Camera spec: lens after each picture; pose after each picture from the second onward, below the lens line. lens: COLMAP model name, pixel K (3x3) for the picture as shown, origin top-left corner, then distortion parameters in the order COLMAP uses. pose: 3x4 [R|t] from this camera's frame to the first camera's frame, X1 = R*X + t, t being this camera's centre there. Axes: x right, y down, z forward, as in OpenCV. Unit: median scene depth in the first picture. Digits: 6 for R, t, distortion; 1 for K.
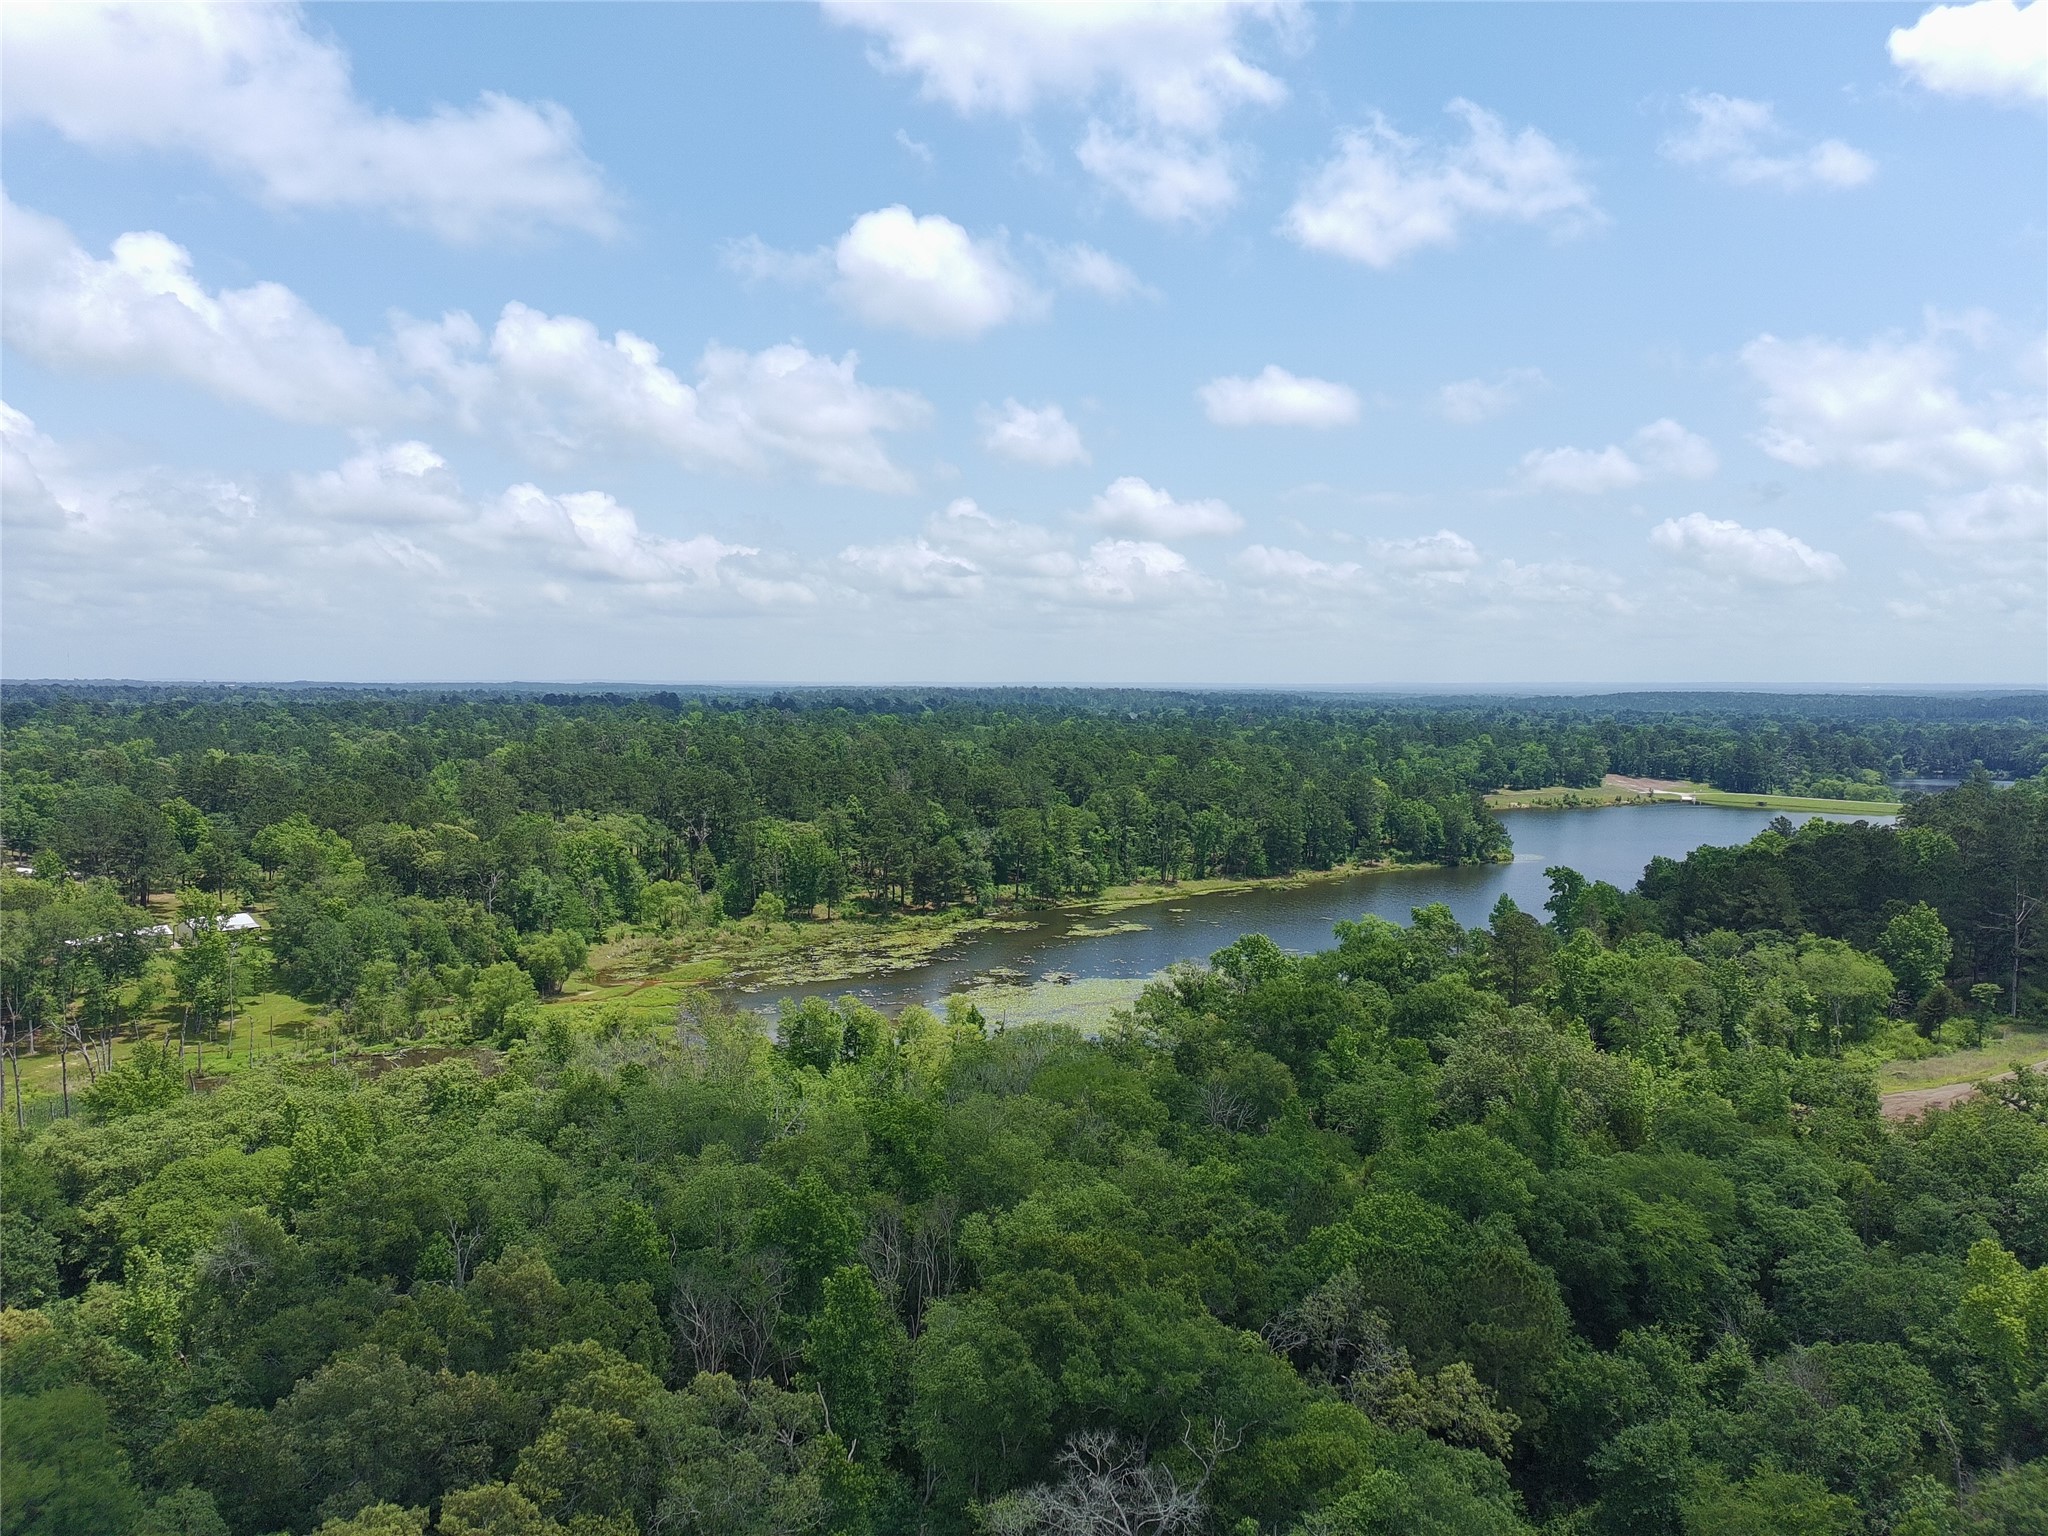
lens RADIAL K [[1515.5, 0, 1018.0], [0, 1515.5, 771.2], [0, 0, 1]] dist [0.078279, -0.082256]
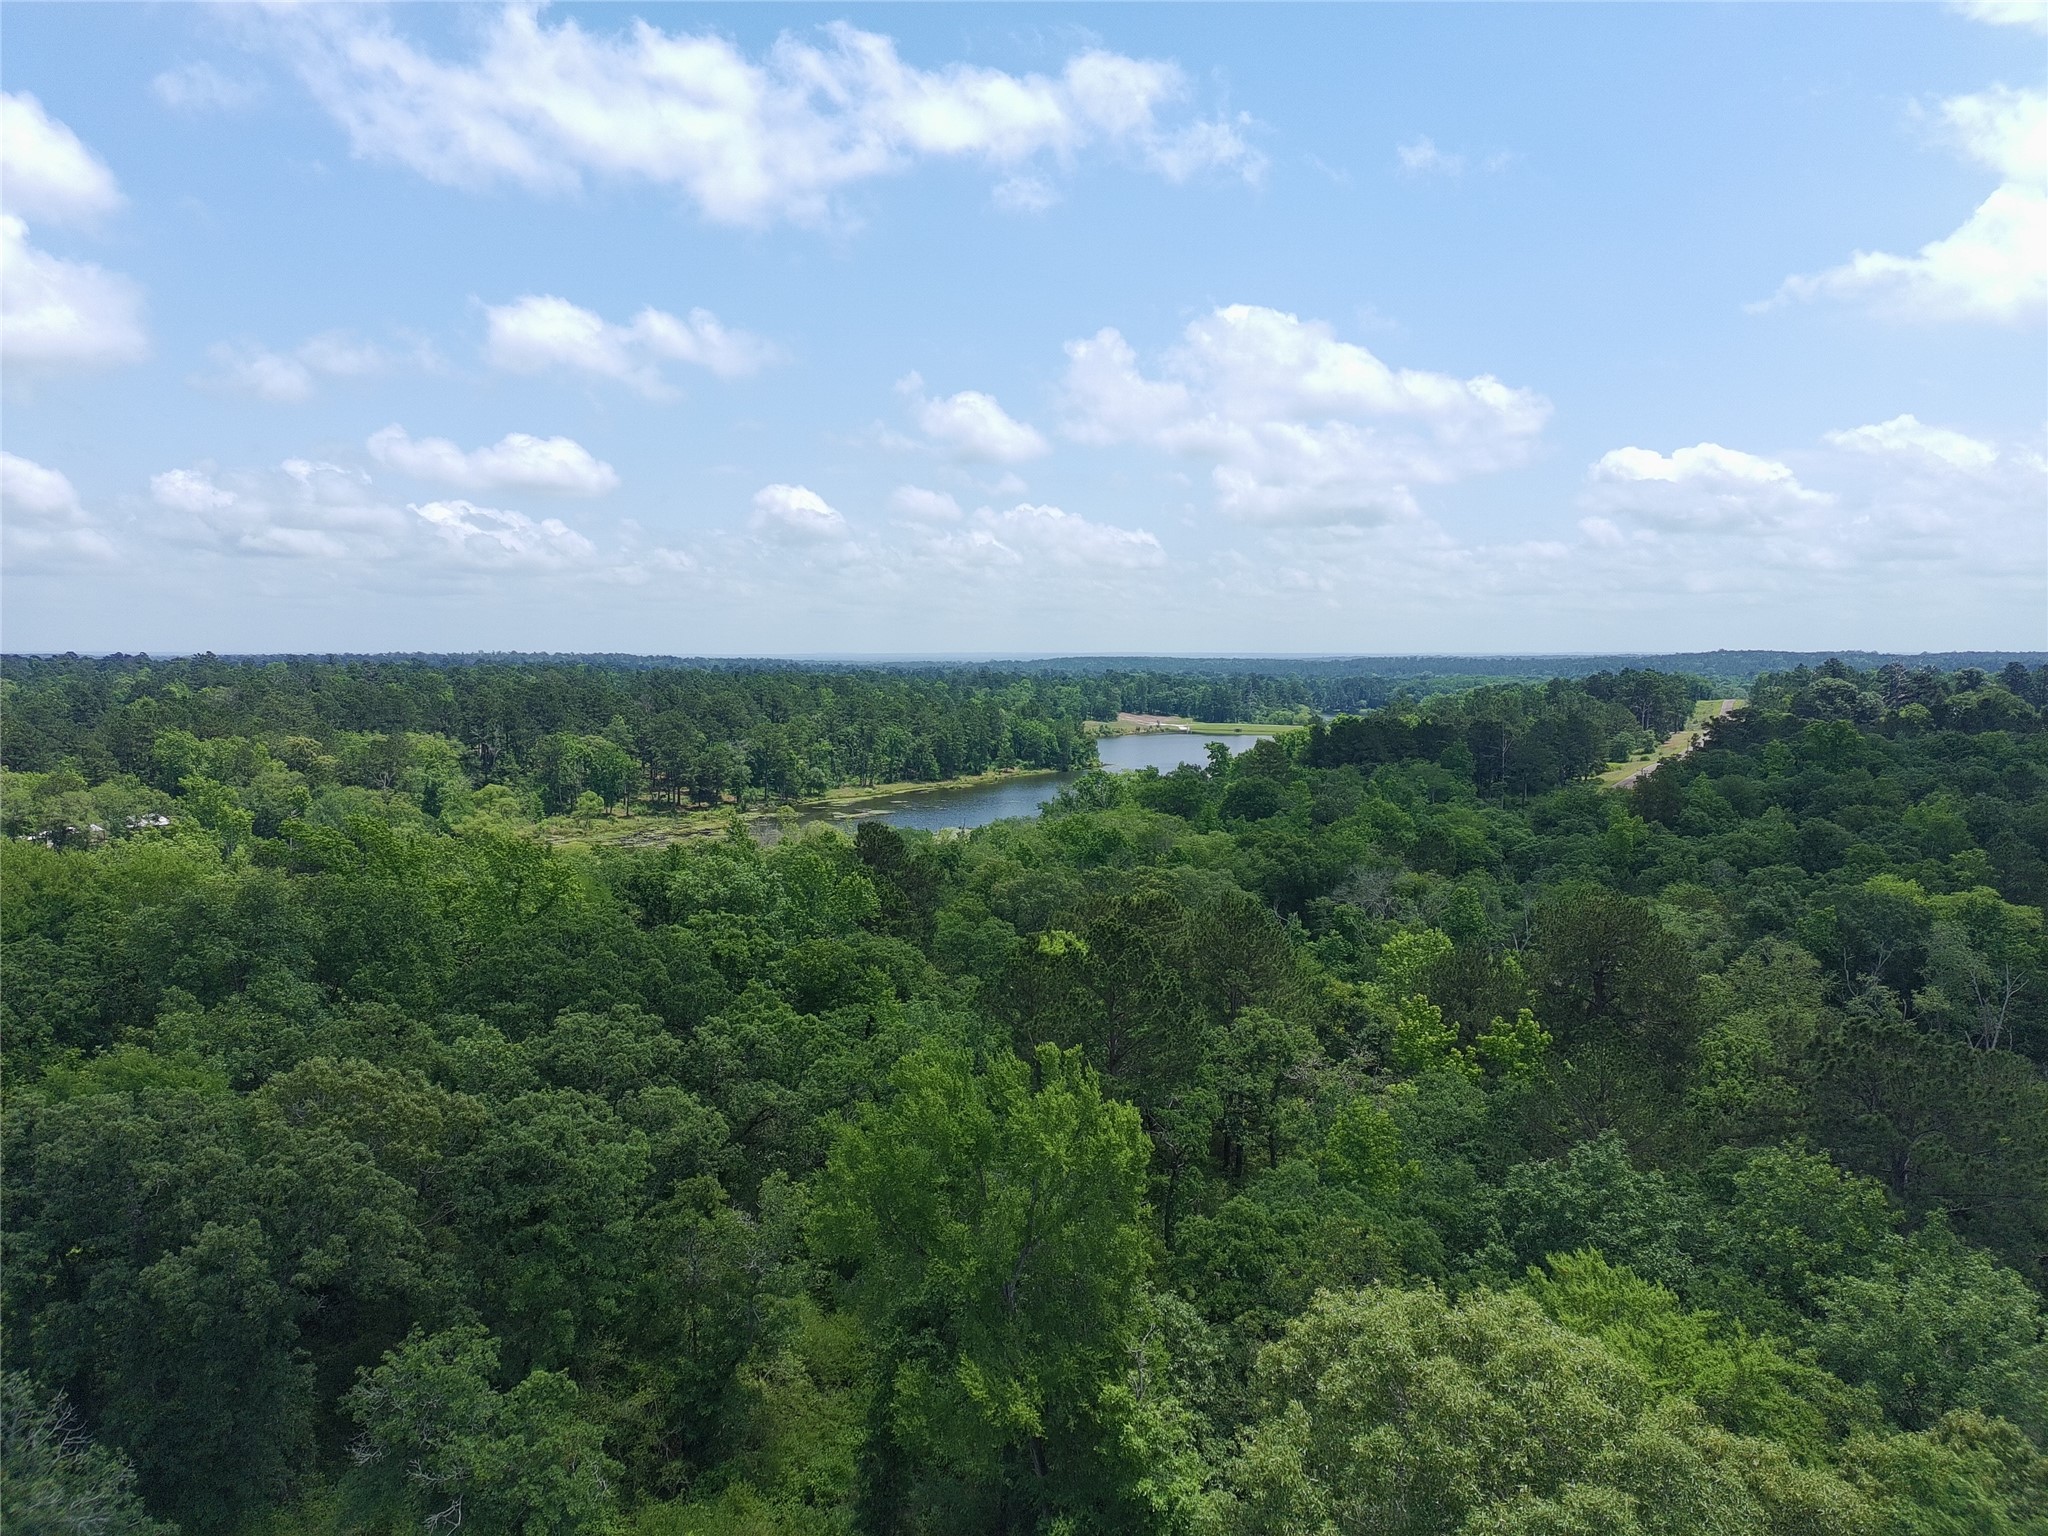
lens RADIAL K [[1515.5, 0, 1018.9], [0, 1515.5, 769.6], [0, 0, 1]] dist [0.078279, -0.082256]
pose [[0.934381, -0.030355, 0.354980, -0.247763], [0.024059, 0.999465, 0.022139, 0.040699], [-0.355462, -0.012146, 0.934612, -0.202537]]
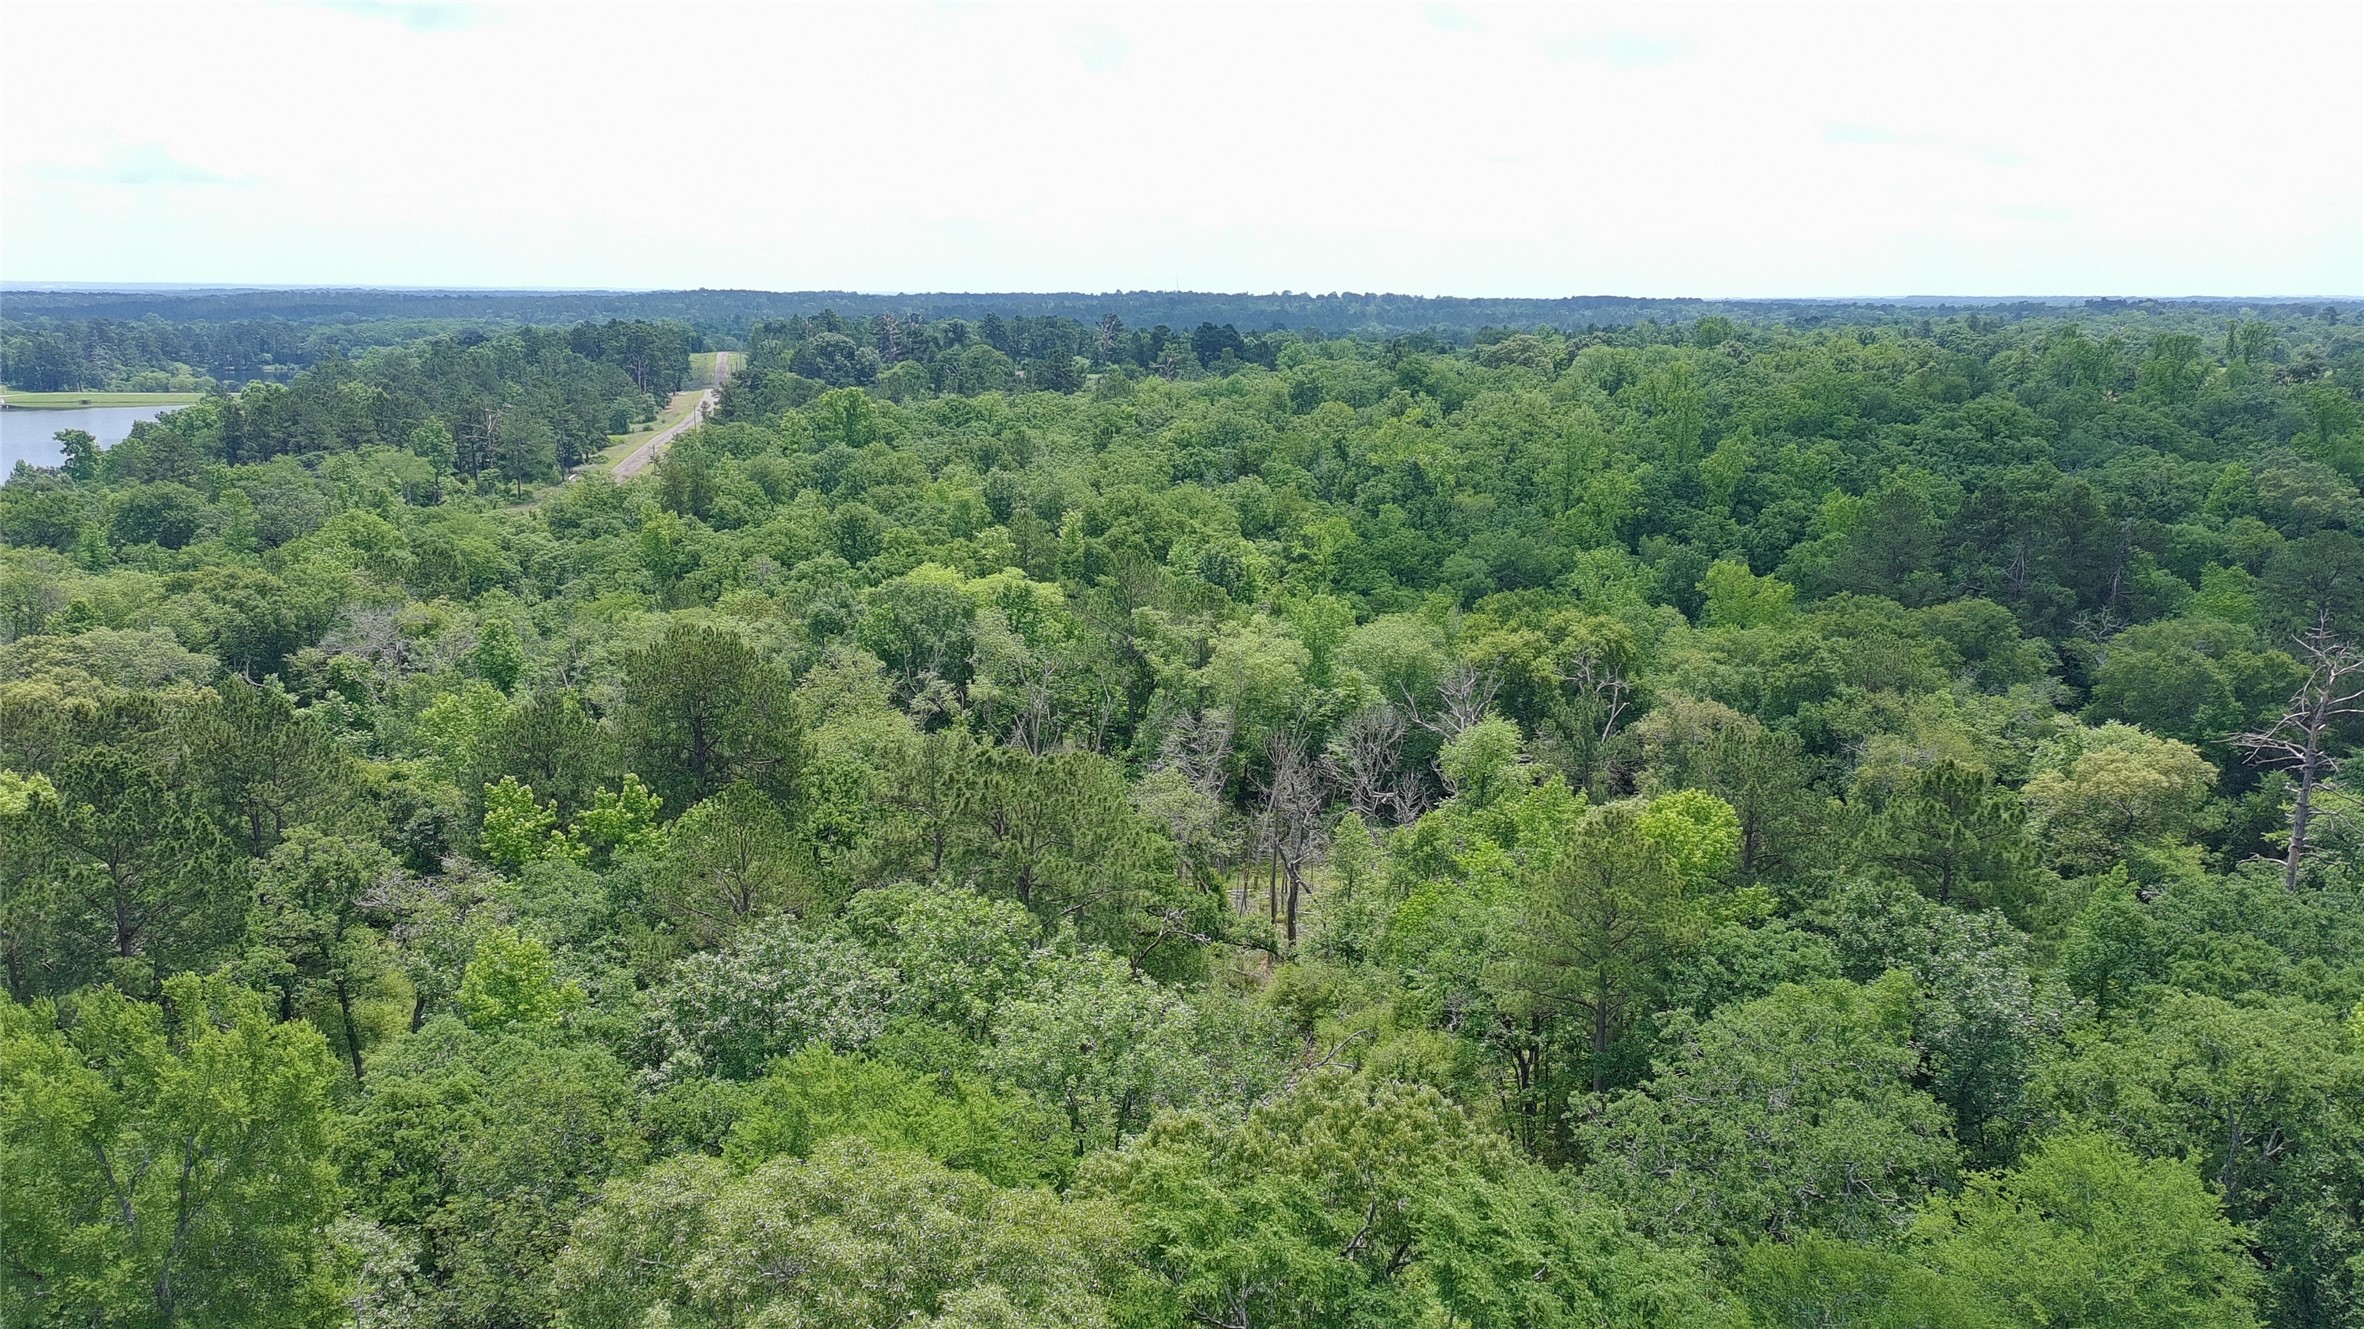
lens RADIAL K [[1823.7, 0, 1180.3], [0, 1823.7, 672.4], [0, 0, 1]] dist [0.072952, -0.072683]
pose [[0.502823, -0.177548, 0.845958, -0.265626], [0.048684, 0.982941, 0.177361, 0.029739], [-0.863017, -0.047997, 0.502889, -0.202278]]
